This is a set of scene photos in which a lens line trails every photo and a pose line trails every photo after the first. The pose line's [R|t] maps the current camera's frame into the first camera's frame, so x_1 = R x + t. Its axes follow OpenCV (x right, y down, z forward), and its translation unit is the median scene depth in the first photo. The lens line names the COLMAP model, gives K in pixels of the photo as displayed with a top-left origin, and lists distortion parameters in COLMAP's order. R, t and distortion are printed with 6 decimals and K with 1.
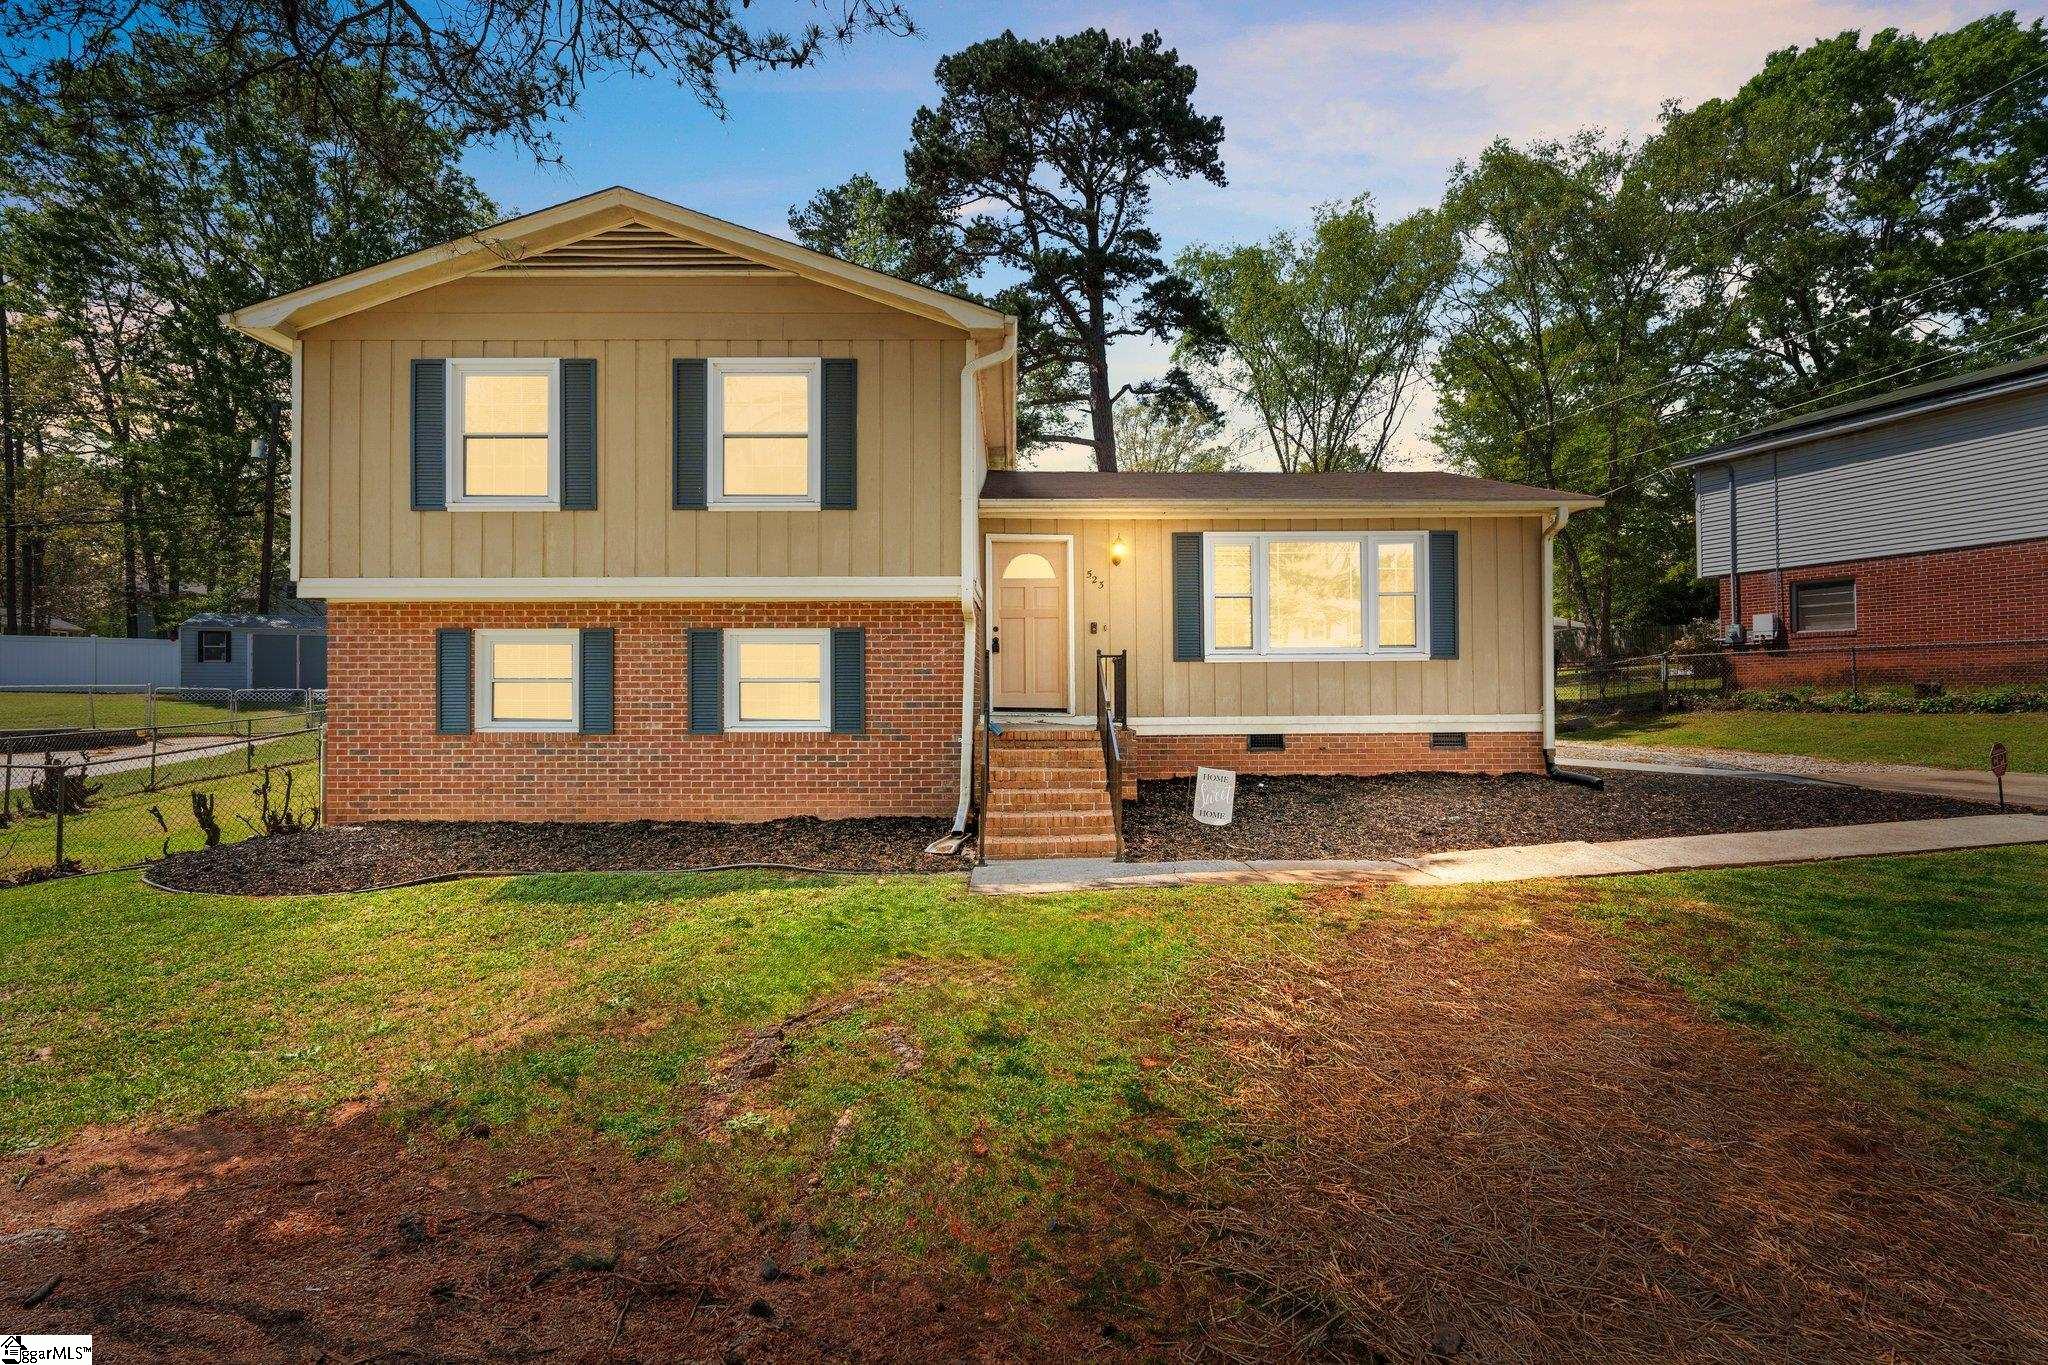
lens RADIAL K [[919.4, 0, 1021.4], [0, 919.4, 689.9], [0, 0, 1]] dist [-0.017633, 0.003700]
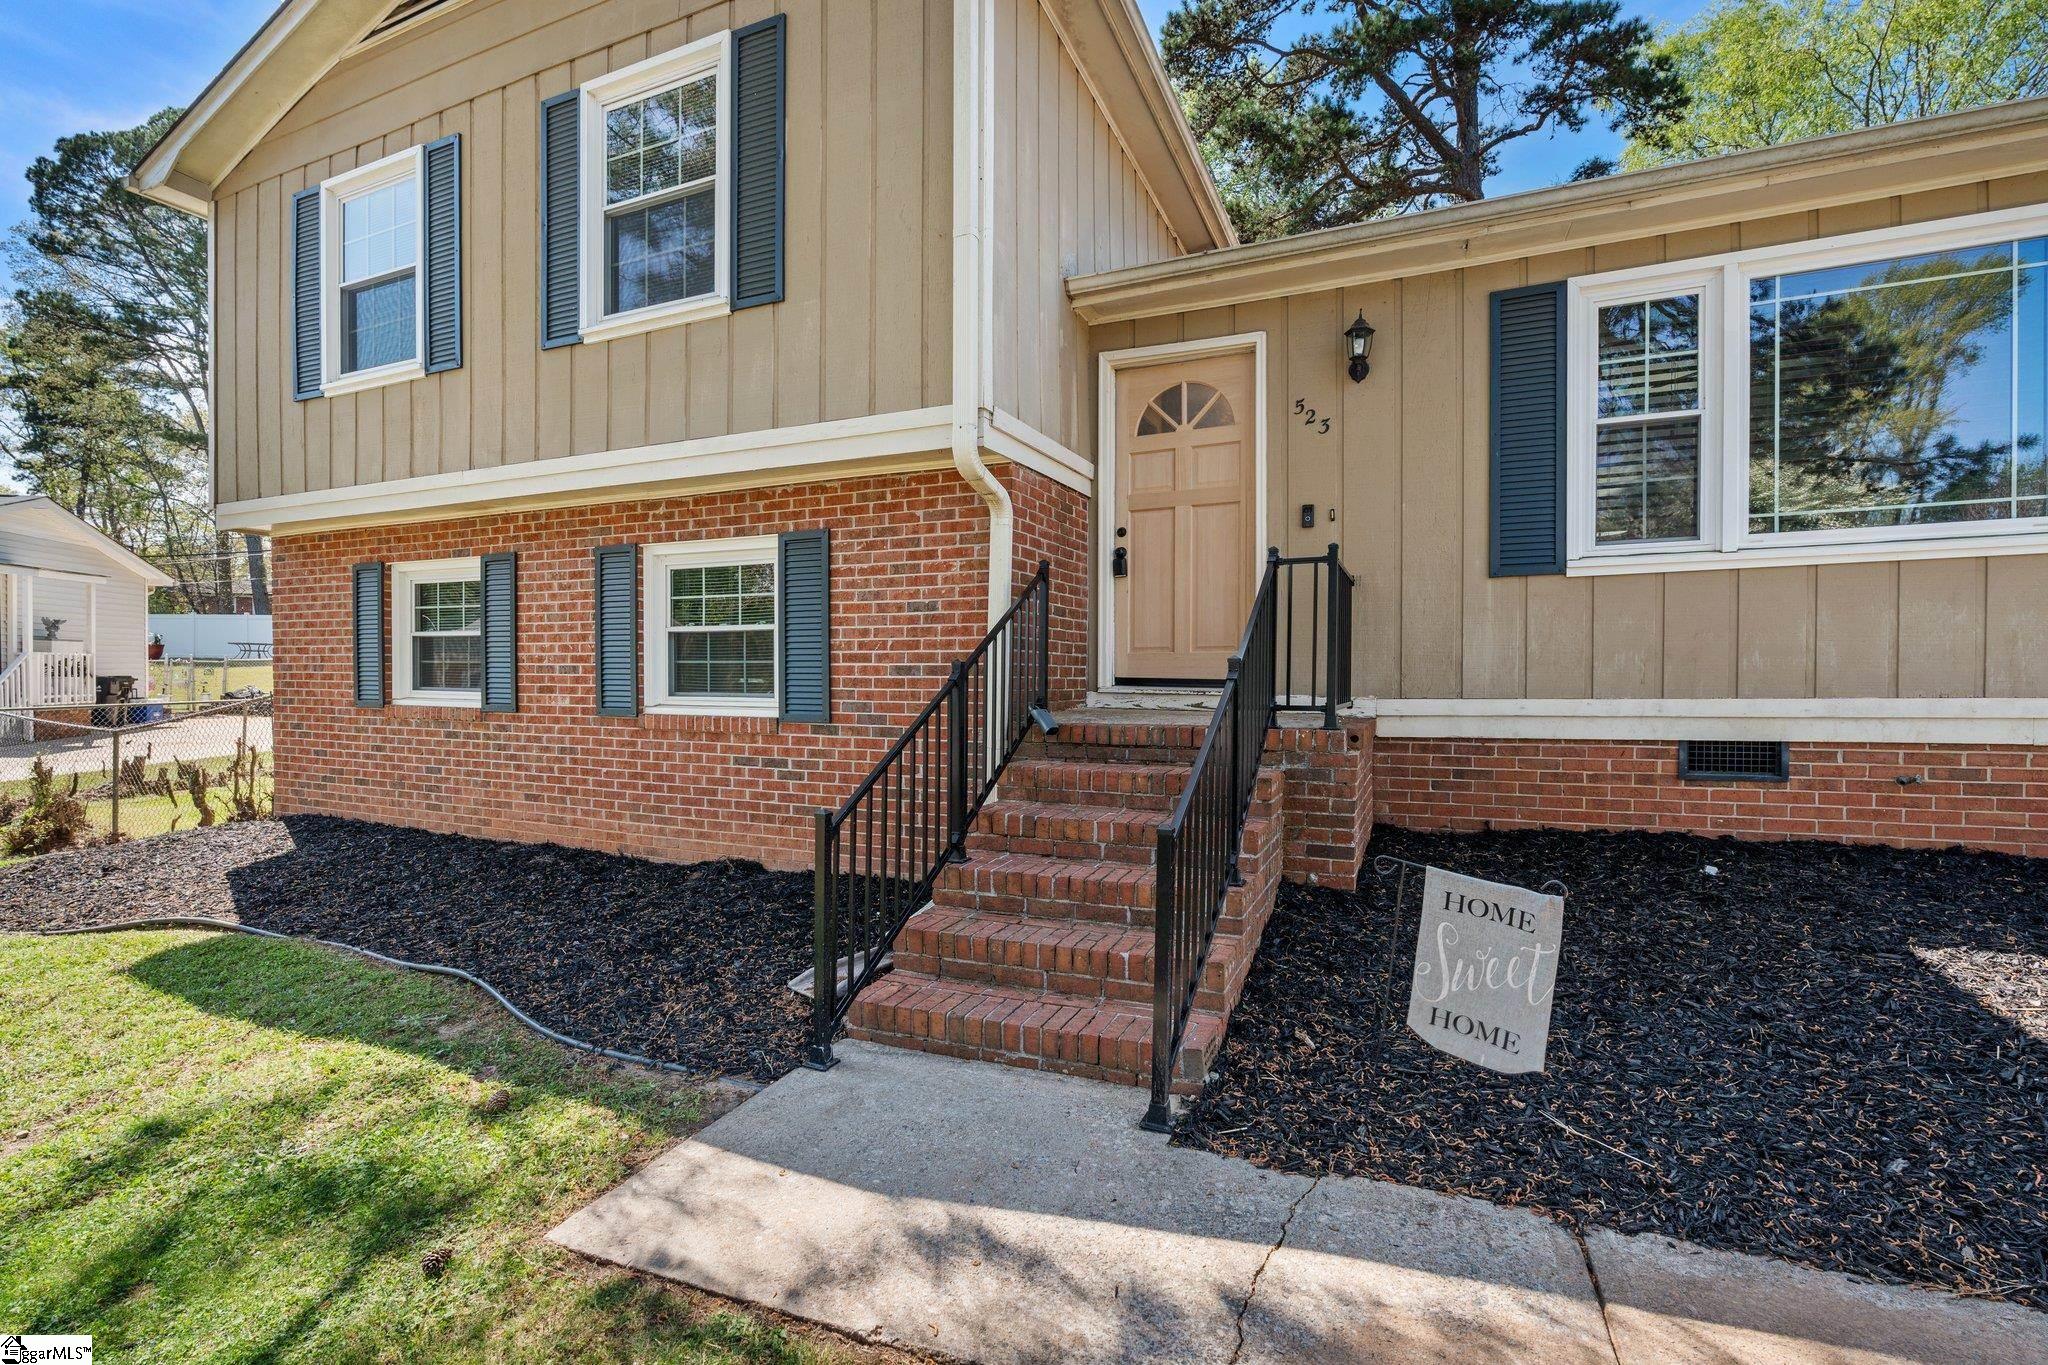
lens RADIAL K [[919.4, 0, 1008.8], [0, 919.4, 693.1], [0, 0, 1]] dist [-0.017633, 0.003700]
pose [[0.908483, 0.012623, -0.417732, 0.155234], [-0.000048, 0.999547, 0.030098, 0.014032], [0.417923, -0.027324, 0.908072, 0.539286]]
